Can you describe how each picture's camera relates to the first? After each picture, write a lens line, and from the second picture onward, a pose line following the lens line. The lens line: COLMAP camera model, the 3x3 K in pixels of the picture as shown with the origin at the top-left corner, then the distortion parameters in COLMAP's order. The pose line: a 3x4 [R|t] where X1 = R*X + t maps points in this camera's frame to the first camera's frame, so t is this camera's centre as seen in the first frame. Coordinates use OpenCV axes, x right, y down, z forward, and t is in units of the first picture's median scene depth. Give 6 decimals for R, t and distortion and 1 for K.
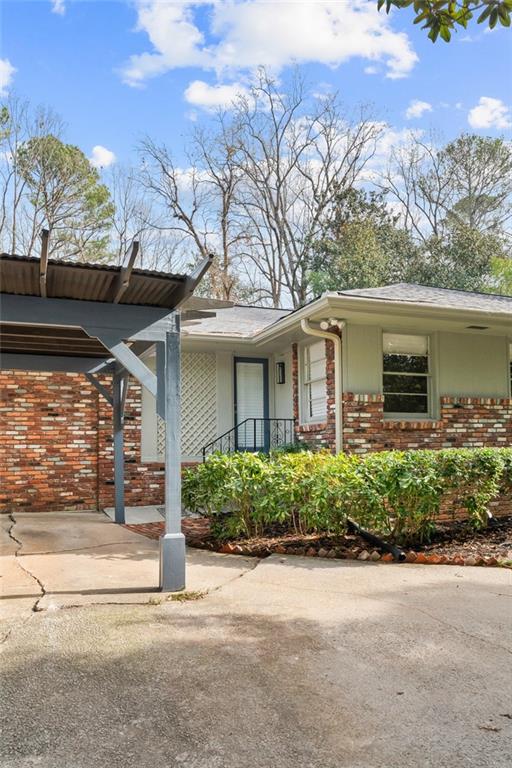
lens RADIAL K [[538.7, 0, 253.1], [0, 538.7, 422.5], [0, 0, 1]] dist [0.002512, 0.000358]
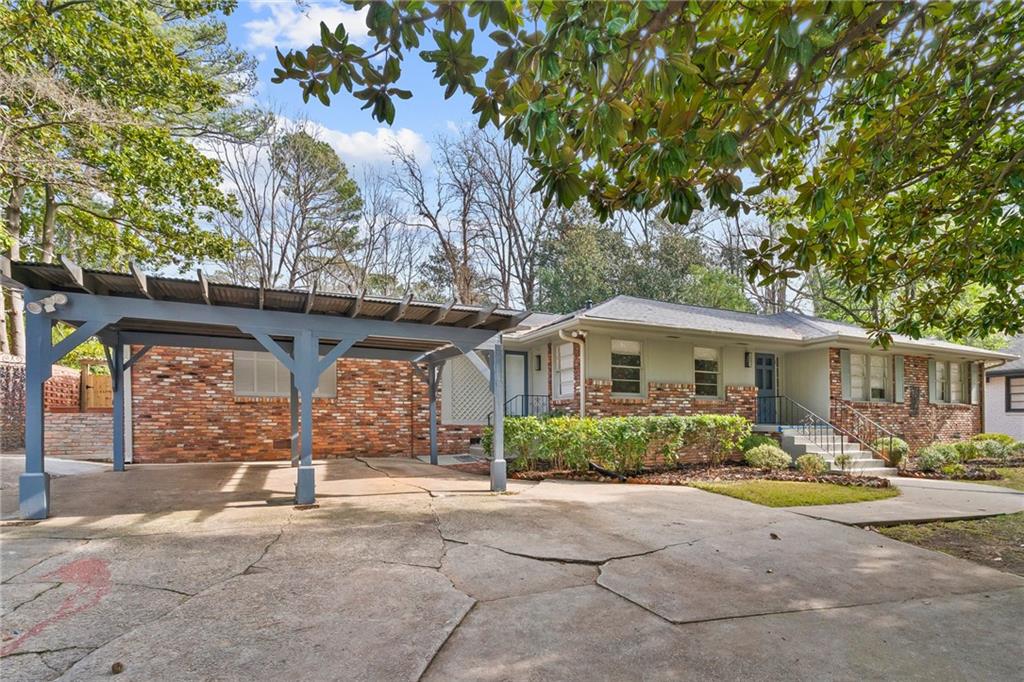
lens RADIAL K [[504.0, 0, 516.5], [0, 504.0, 392.6], [0, 0, 1]] dist [-0.001707, -0.000082]
pose [[0.996686, 0.017657, 0.079405, -0.125715], [-0.016778, 0.999791, -0.011716, 0.003142], [-0.079595, 0.010345, 0.996774, -0.358854]]
